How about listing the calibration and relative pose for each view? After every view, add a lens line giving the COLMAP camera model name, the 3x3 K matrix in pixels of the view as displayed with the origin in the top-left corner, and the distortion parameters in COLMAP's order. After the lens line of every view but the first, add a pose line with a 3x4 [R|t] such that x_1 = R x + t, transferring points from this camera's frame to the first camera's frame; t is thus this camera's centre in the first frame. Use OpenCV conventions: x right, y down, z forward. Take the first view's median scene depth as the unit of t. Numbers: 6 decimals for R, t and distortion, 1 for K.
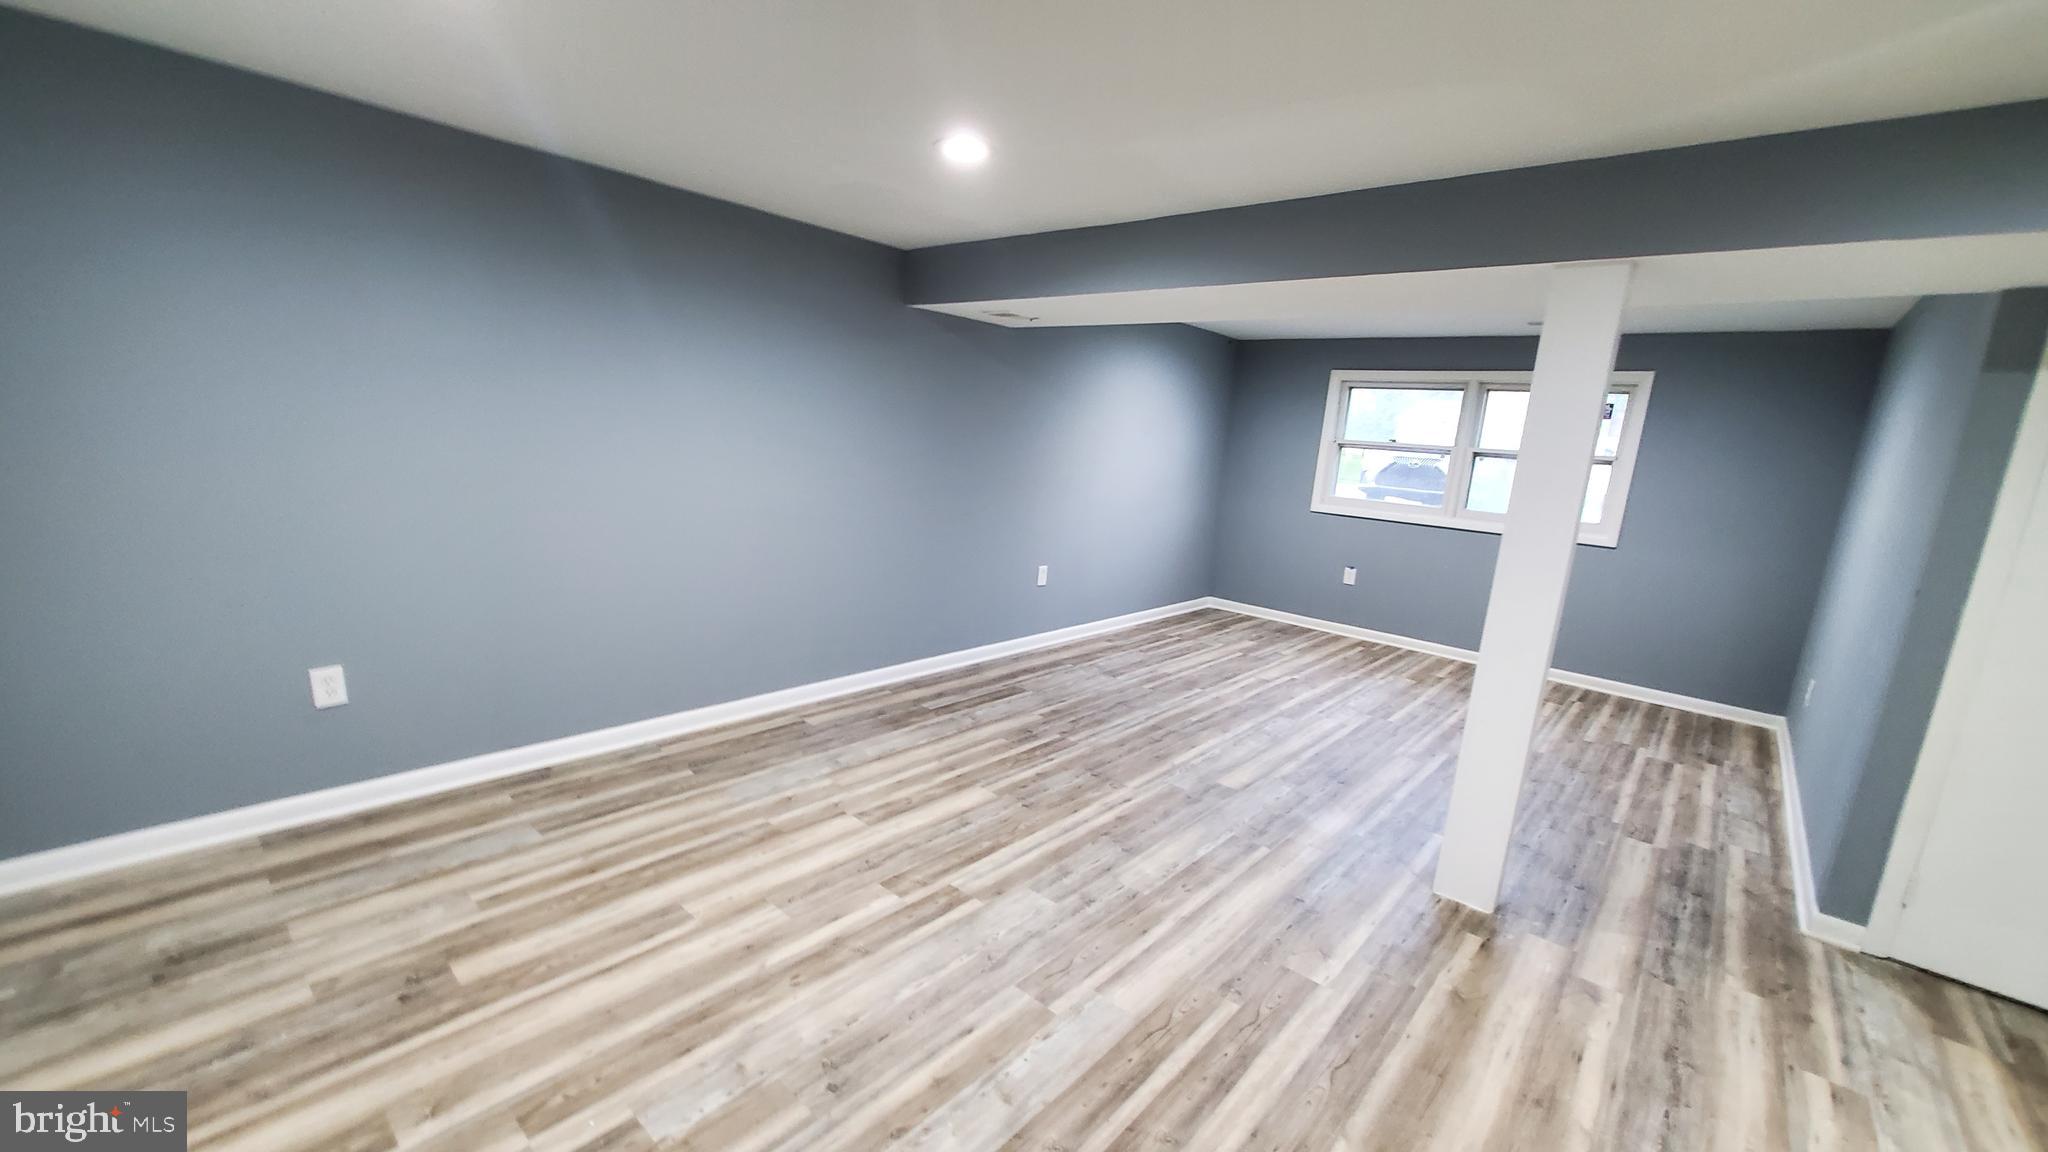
lens RADIAL K [[810.6, 0, 1029.4], [0, 810.6, 588.6], [0, 0, 1]] dist [0.002628, 0.000679]
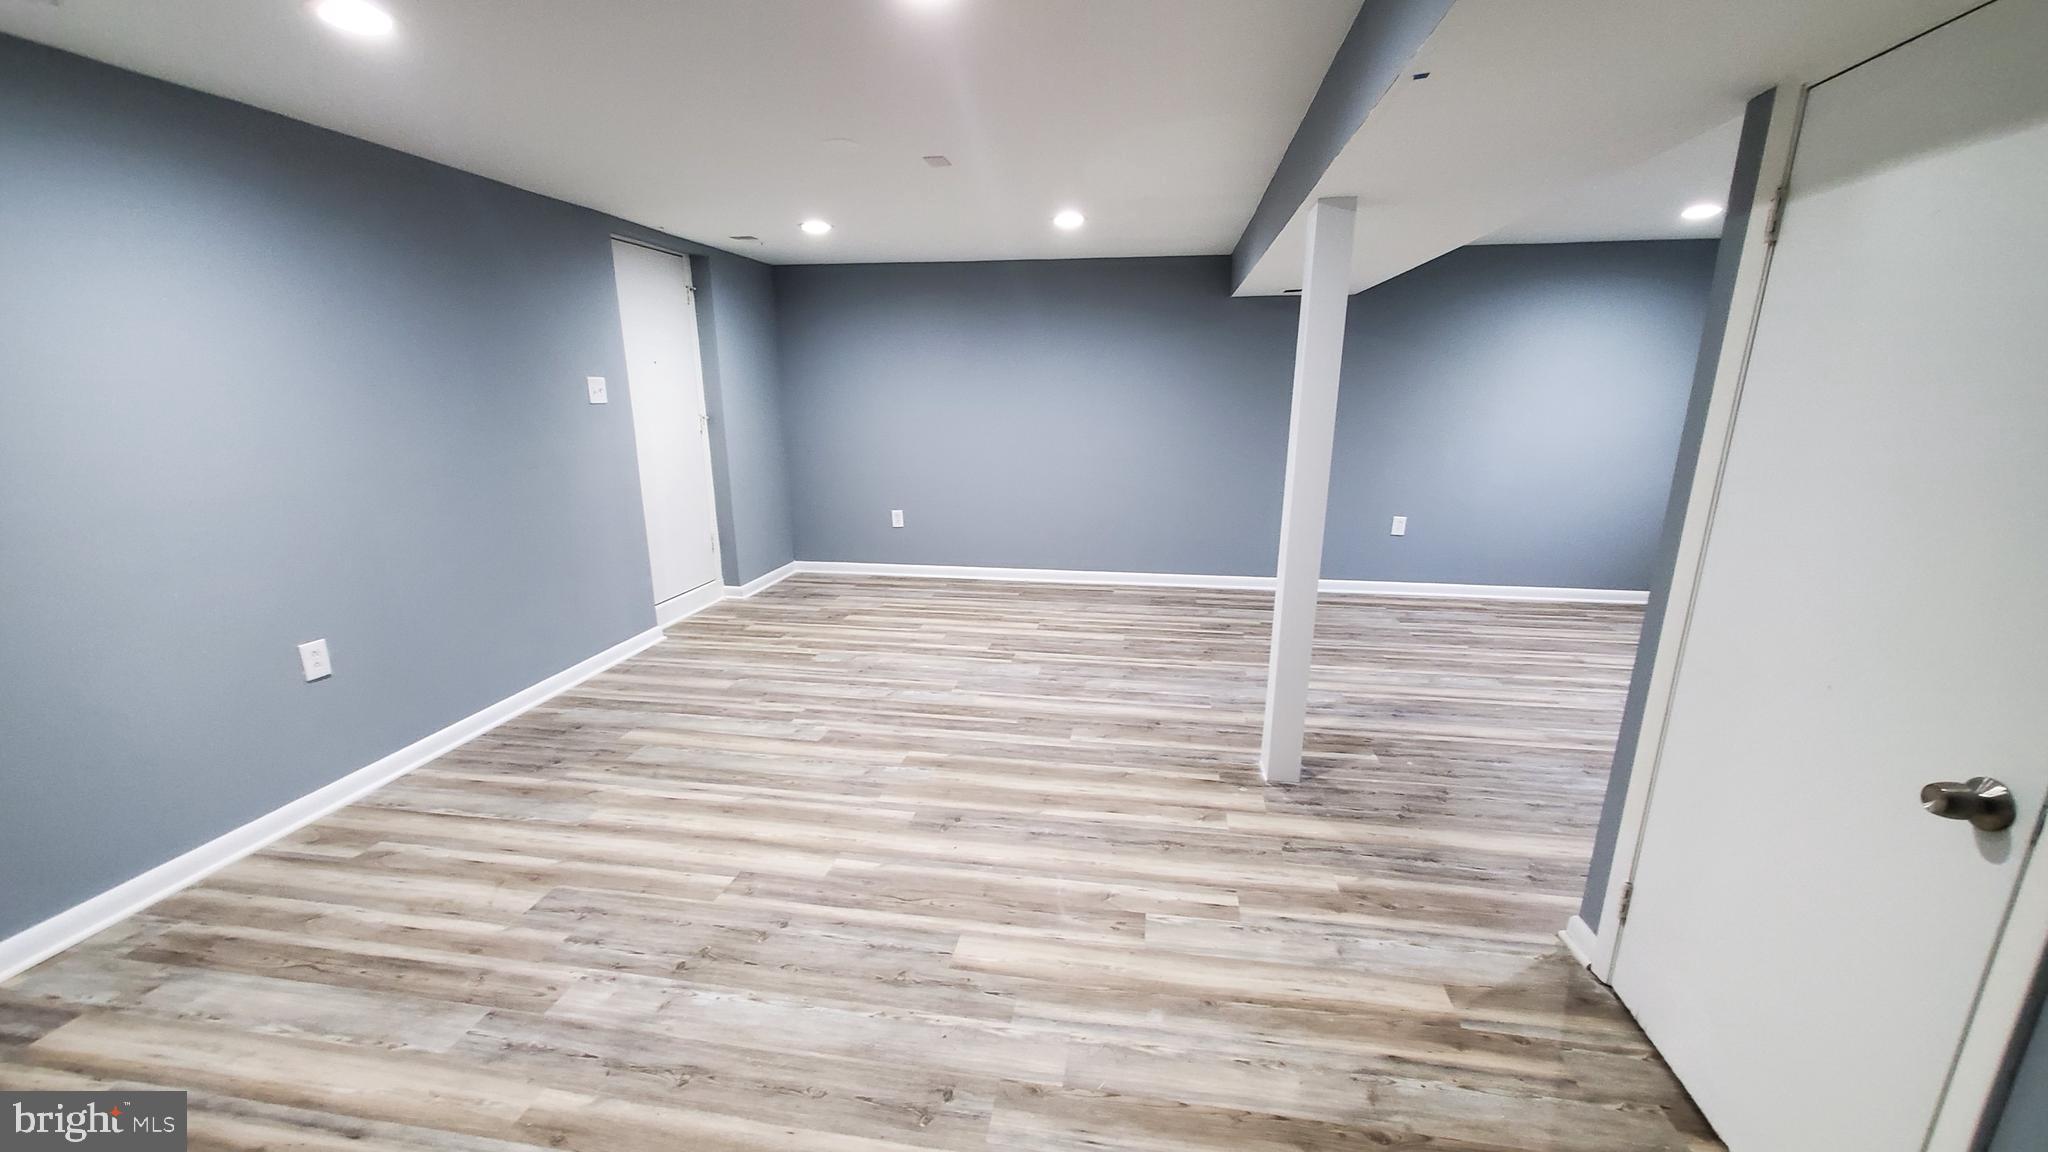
lens RADIAL K [[810.6, 0, 1031.2], [0, 810.6, 588.7], [0, 0, 1]] dist [0.002628, 0.000679]
pose [[0.530476, 0.139236, -0.836187, 0.993498], [-0.128373, 0.988237, 0.083114, 0.058128], [0.837924, 0.063254, 0.542110, 0.057992]]
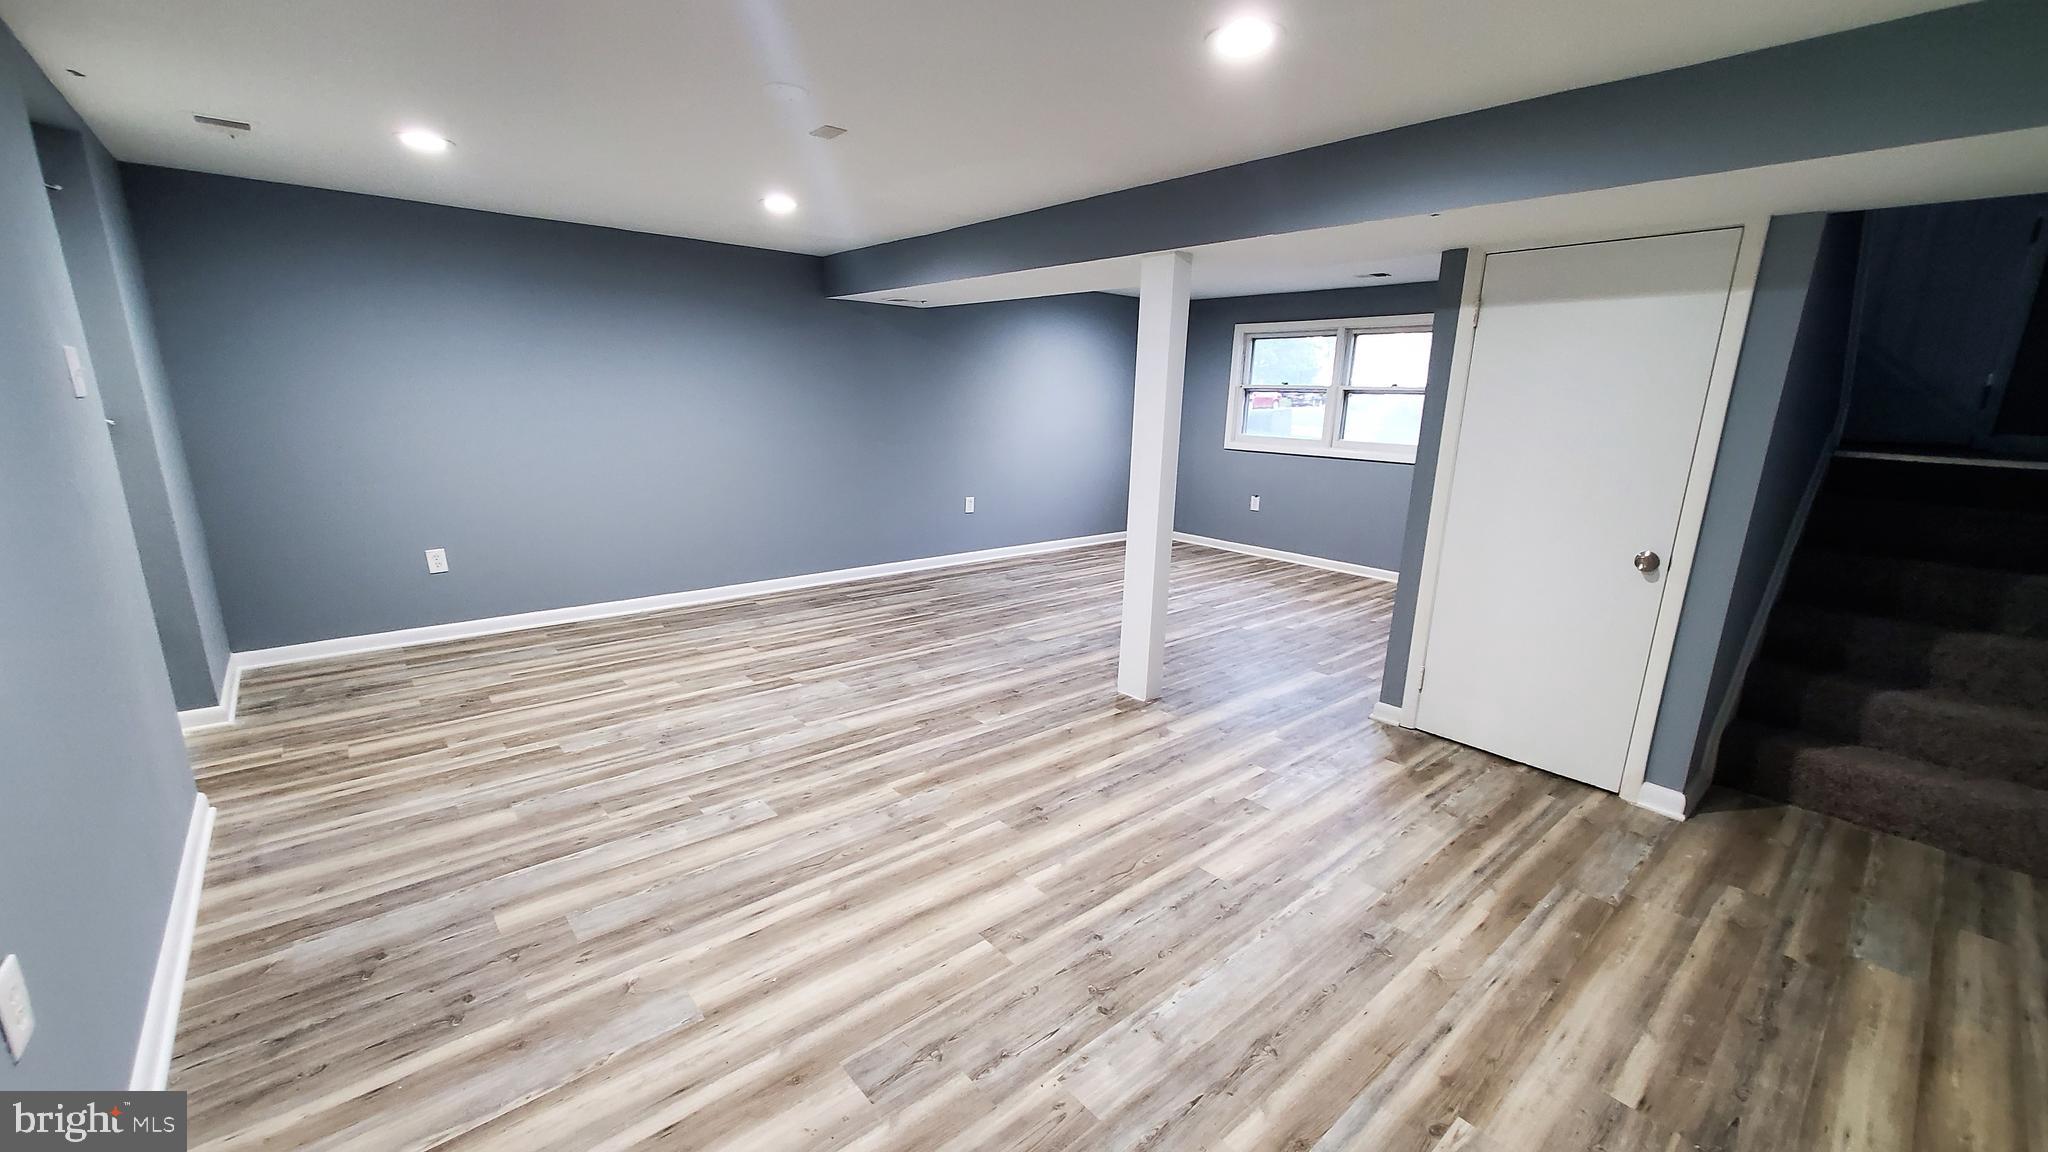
lens RADIAL K [[810.6, 0, 1027.3], [0, 810.6, 591.4], [0, 0, 1]] dist [0.002628, 0.000679]
pose [[0.989431, -0.012695, -0.144451, 0.432545], [0.018539, 0.999060, 0.039177, 0.106385], [0.143818, -0.041441, 0.988736, -0.355898]]
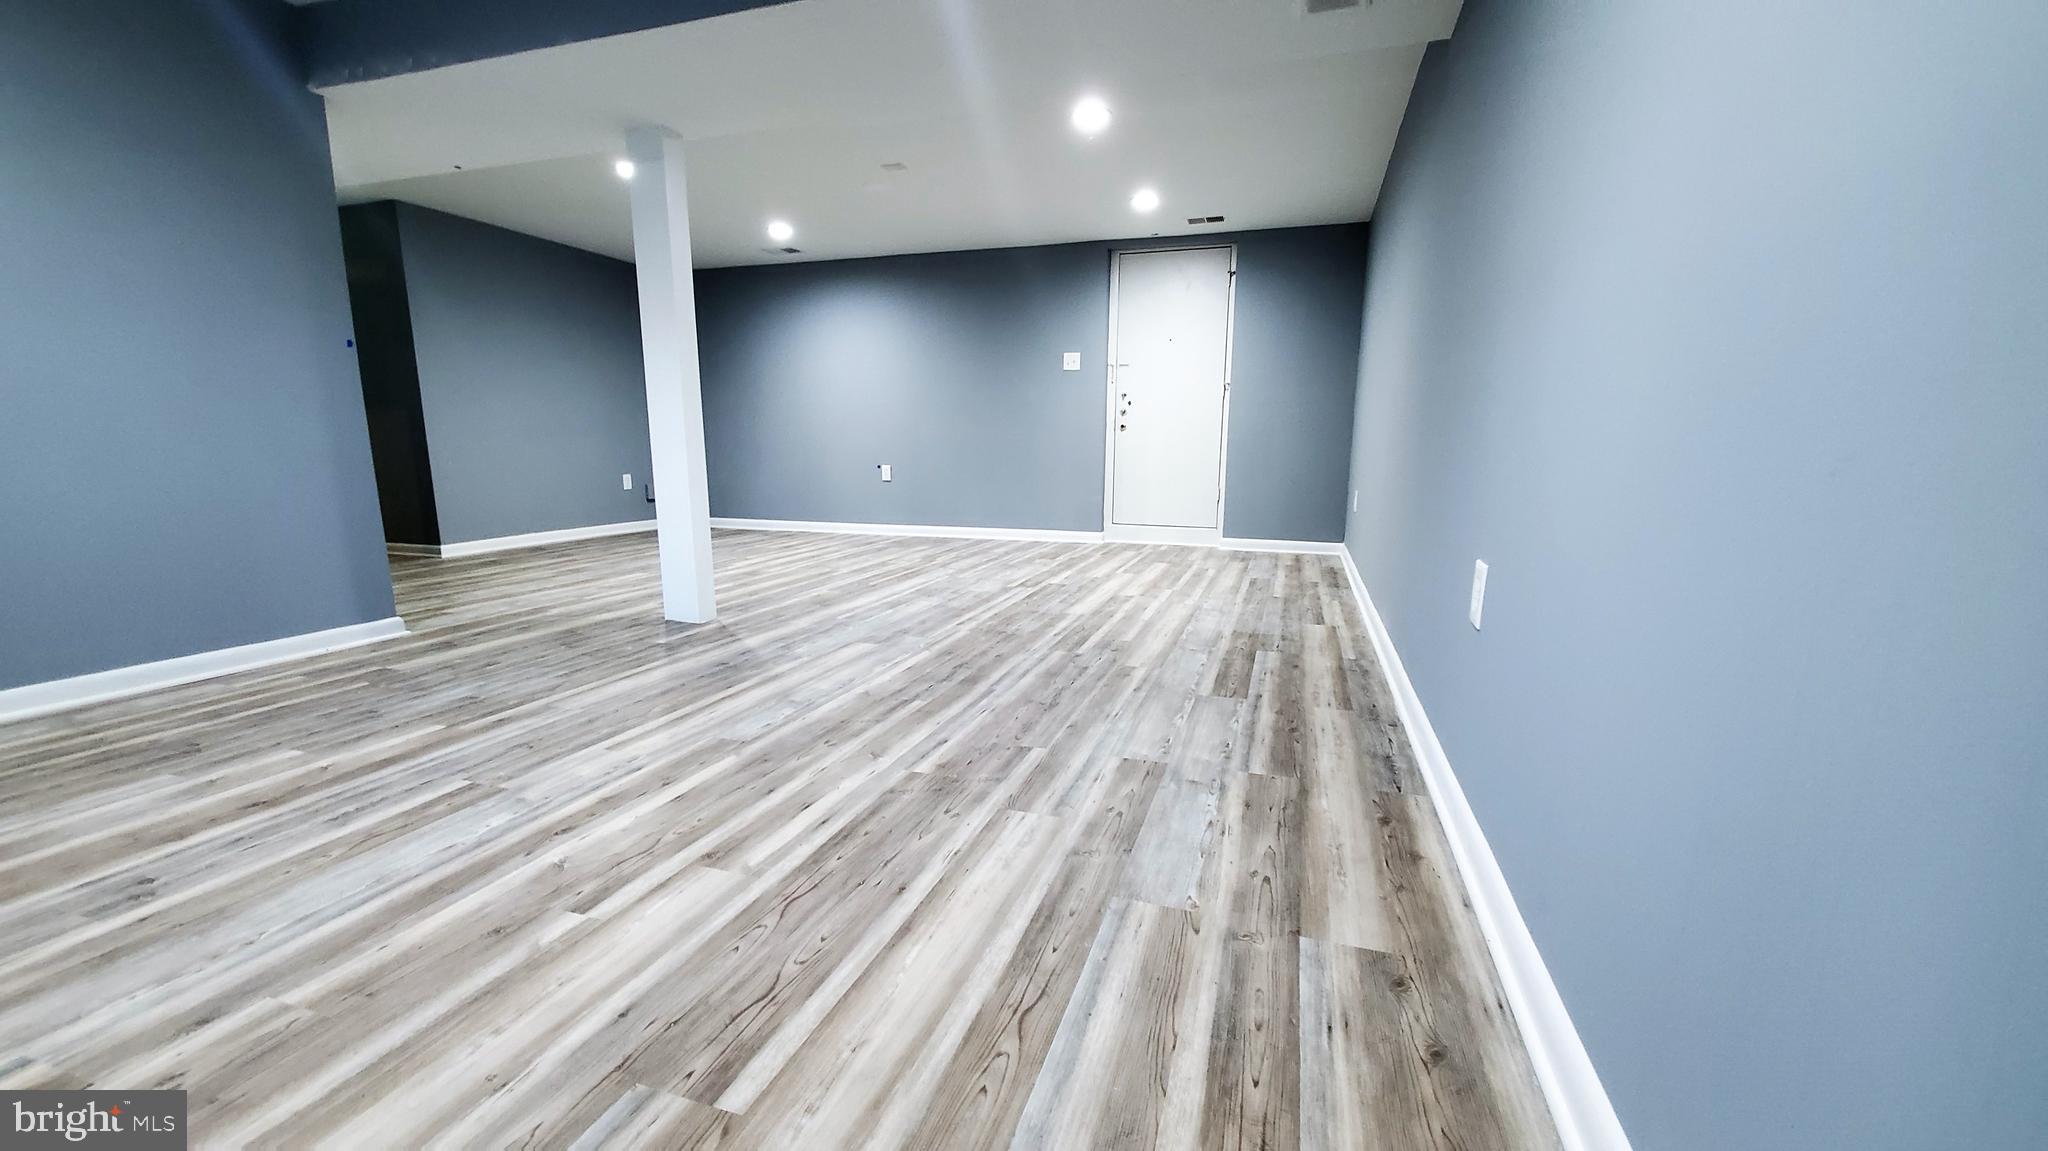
lens RADIAL K [[810.6, 0, 1031.9], [0, 810.6, 587.3], [0, 0, 1]] dist [0.002628, 0.000679]
pose [[-0.915594, -0.006487, -0.402052, 0.438974], [-0.146350, 0.936669, 0.318170, -0.136122], [0.374526, 0.350155, -0.858558, 1.821428]]
